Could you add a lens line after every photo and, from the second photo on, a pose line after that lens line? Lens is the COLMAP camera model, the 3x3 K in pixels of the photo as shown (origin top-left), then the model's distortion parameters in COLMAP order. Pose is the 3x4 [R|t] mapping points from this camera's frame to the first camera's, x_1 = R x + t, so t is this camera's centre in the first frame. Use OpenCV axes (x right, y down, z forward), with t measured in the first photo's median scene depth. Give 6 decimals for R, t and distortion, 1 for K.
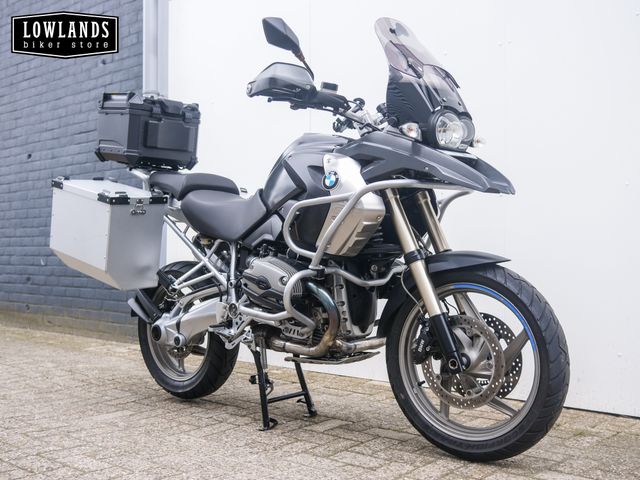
lens RADIAL K [[728.0, 0, 320.0], [0, 728.0, 240.0], [0, 0, 1]] dist [-0.005902, 0.013158]
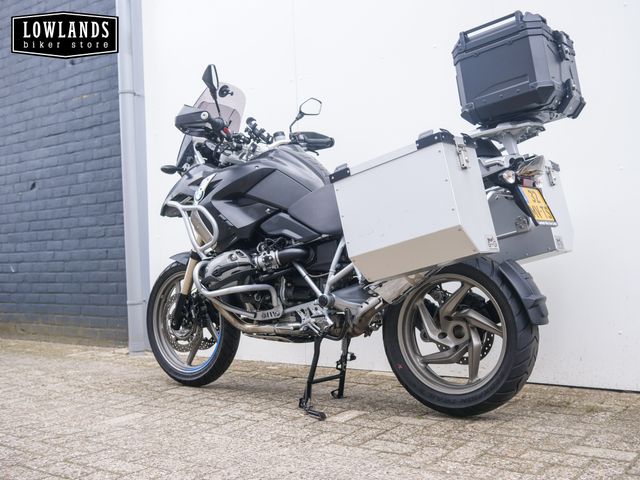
lens RADIAL K [[728.0, 0, 320.0], [0, 728.0, 240.0], [0, 0, 1]] dist [-0.005902, 0.013158]
pose [[0.996566, -0.037642, 0.073754, -0.076729], [0.037338, 0.999288, 0.005494, 0.002681], [-0.073909, -0.002721, 0.997261, -0.005099]]
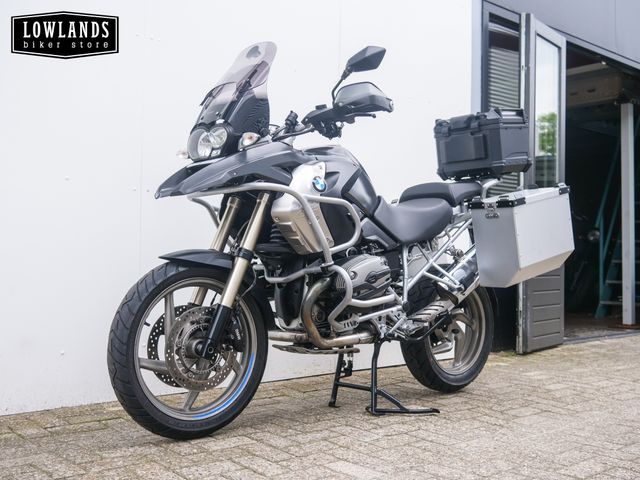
lens RADIAL K [[728.0, 0, 320.0], [0, 728.0, 240.0], [0, 0, 1]] dist [-0.005902, 0.013158]
pose [[0.119219, 0.022397, 0.992615, -0.911848], [-0.040372, 0.999028, -0.017693, 0.016255], [-0.992047, -0.037964, 0.120007, 0.836269]]
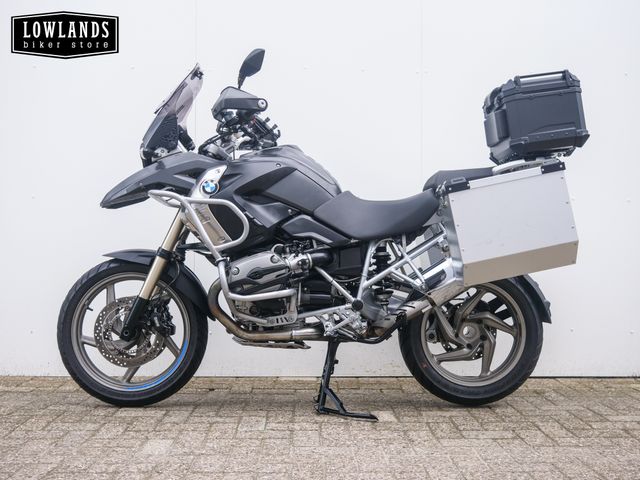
lens RADIAL K [[728.0, 0, 320.0], [0, 728.0, 240.0], [0, 0, 1]] dist [-0.005902, 0.013158]
pose [[0.733501, 0.015596, 0.679510, -0.627443], [-0.019331, 0.999811, -0.002080, 0.003889], [-0.679414, -0.011610, 0.733664, 0.239804]]
